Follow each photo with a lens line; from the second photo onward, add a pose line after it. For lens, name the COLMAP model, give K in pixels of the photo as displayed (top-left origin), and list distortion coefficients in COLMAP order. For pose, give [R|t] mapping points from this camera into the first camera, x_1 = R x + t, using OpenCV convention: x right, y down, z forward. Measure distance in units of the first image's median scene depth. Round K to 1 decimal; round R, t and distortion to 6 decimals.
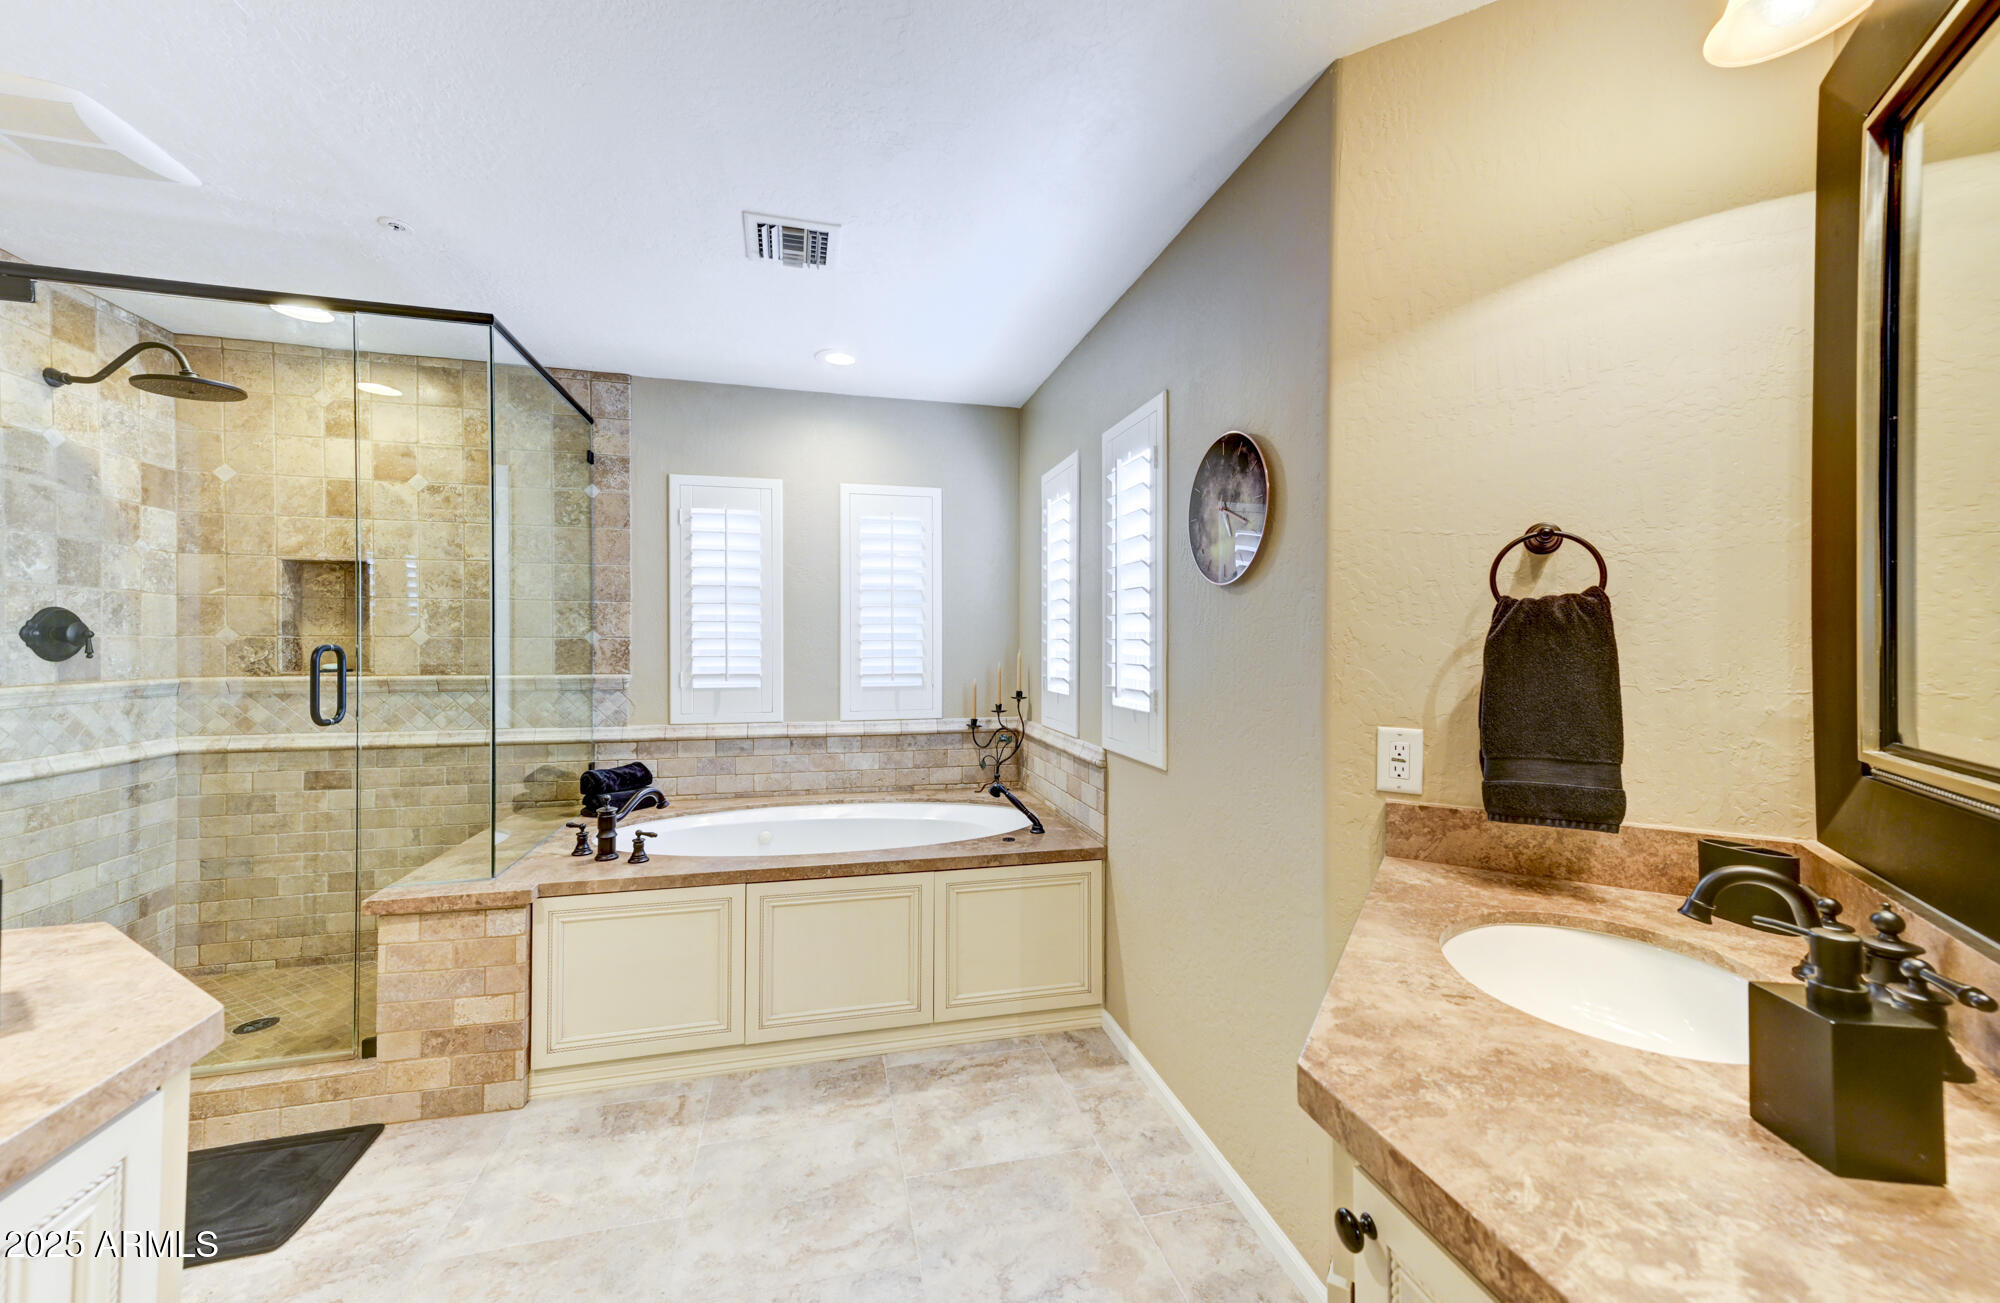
lens RADIAL K [[782.1, 0, 997.7], [0, 782.1, 647.4], [0, 0, 1]] dist [0.020853, 0.004239]
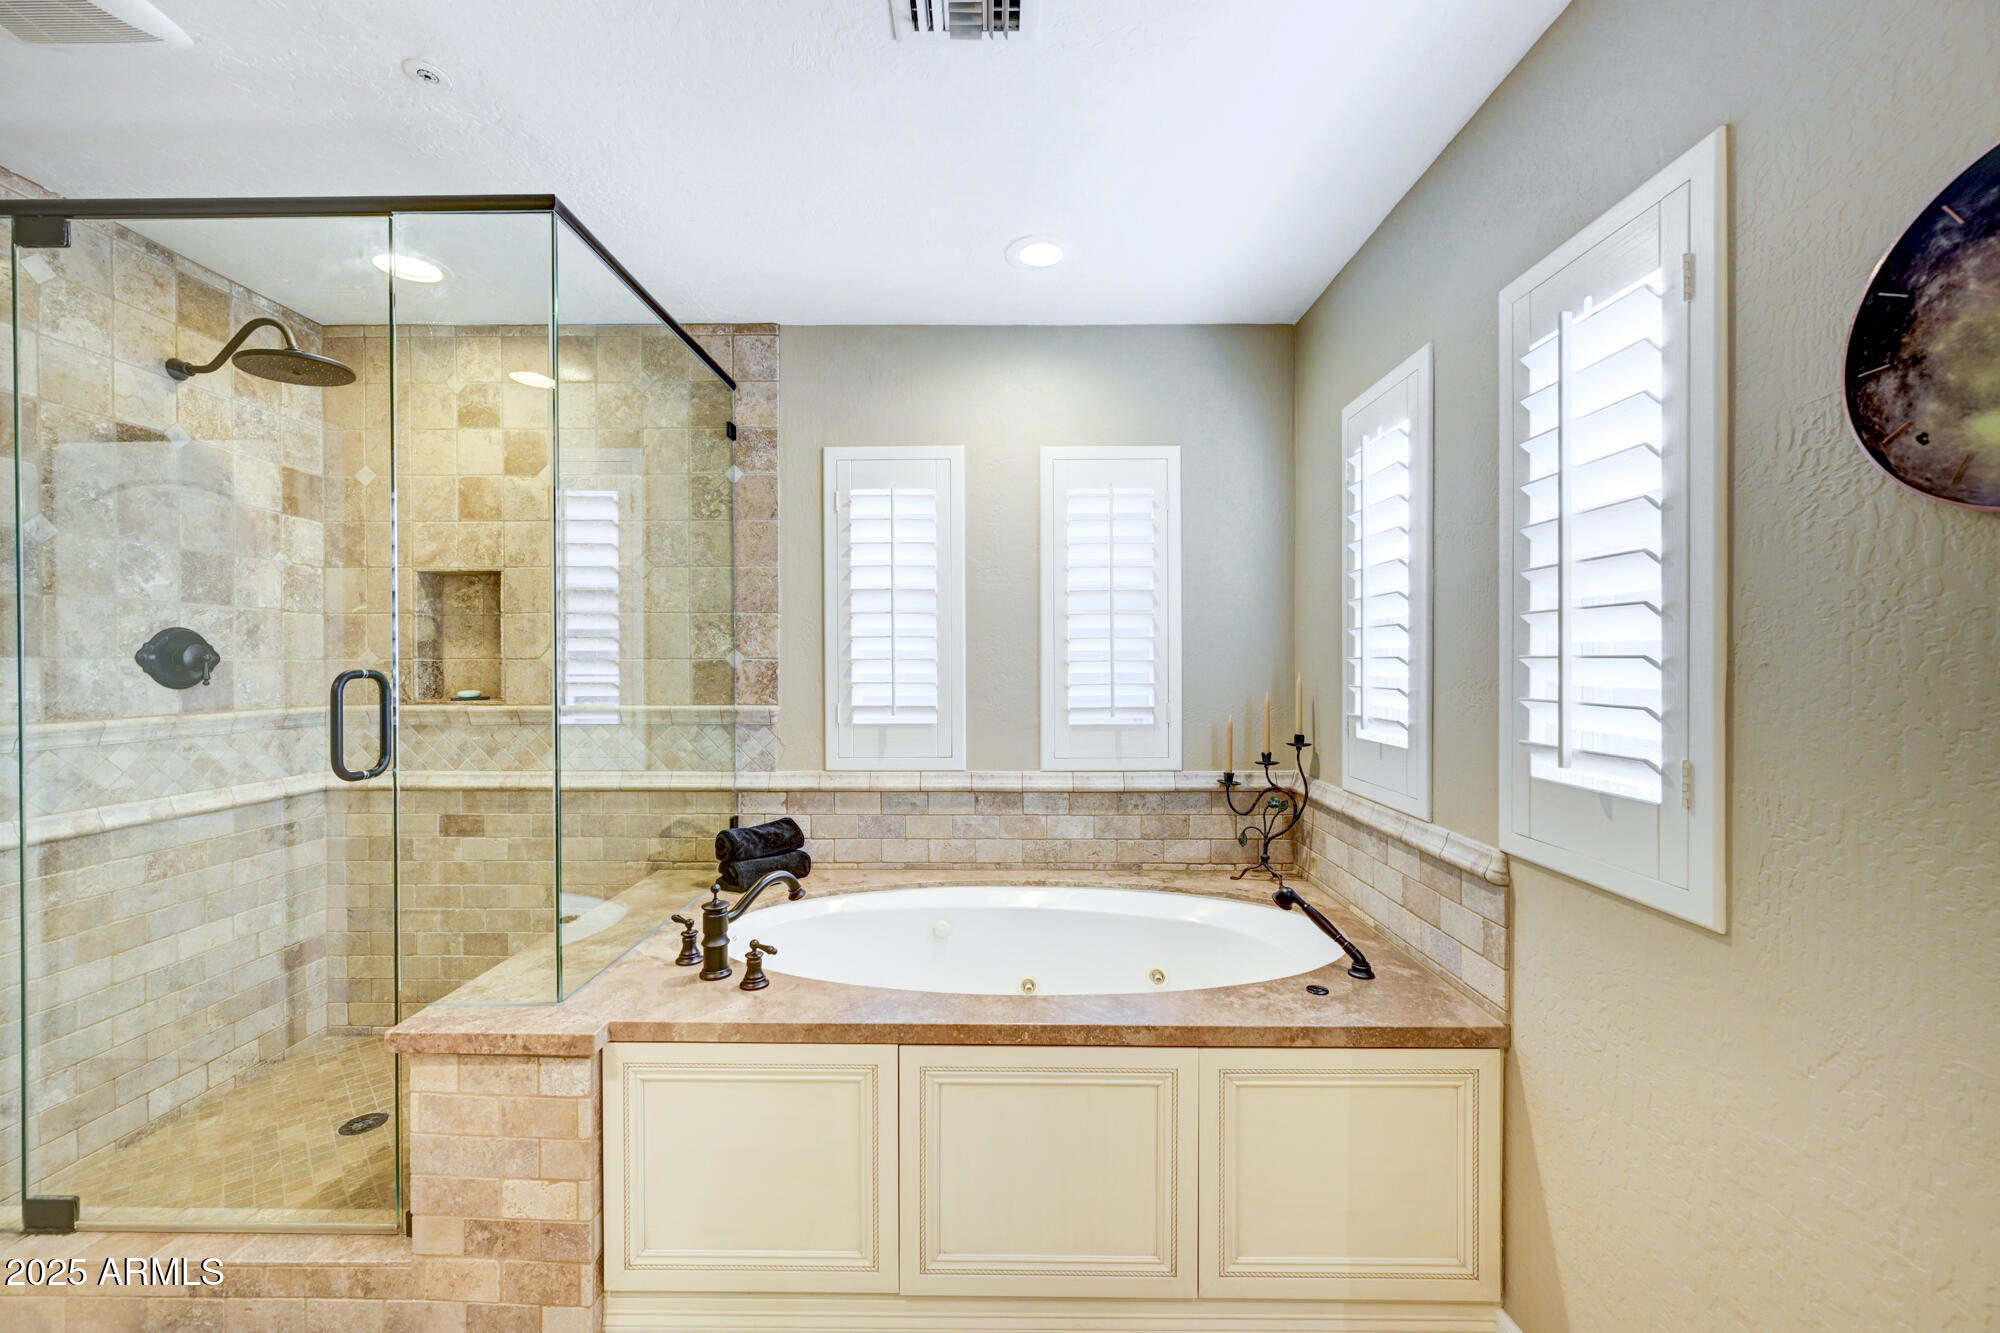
lens RADIAL K [[783.1, 0, 1000.0], [0, 783.1, 666.5], [0, 0, 1]] dist [-0.000857, 0.000034]
pose [[0.969835, -0.002687, -0.243746, -0.068846], [0.002304, 0.999996, -0.001858, -0.002974], [0.243750, 0.001241, 0.969837, 0.324998]]
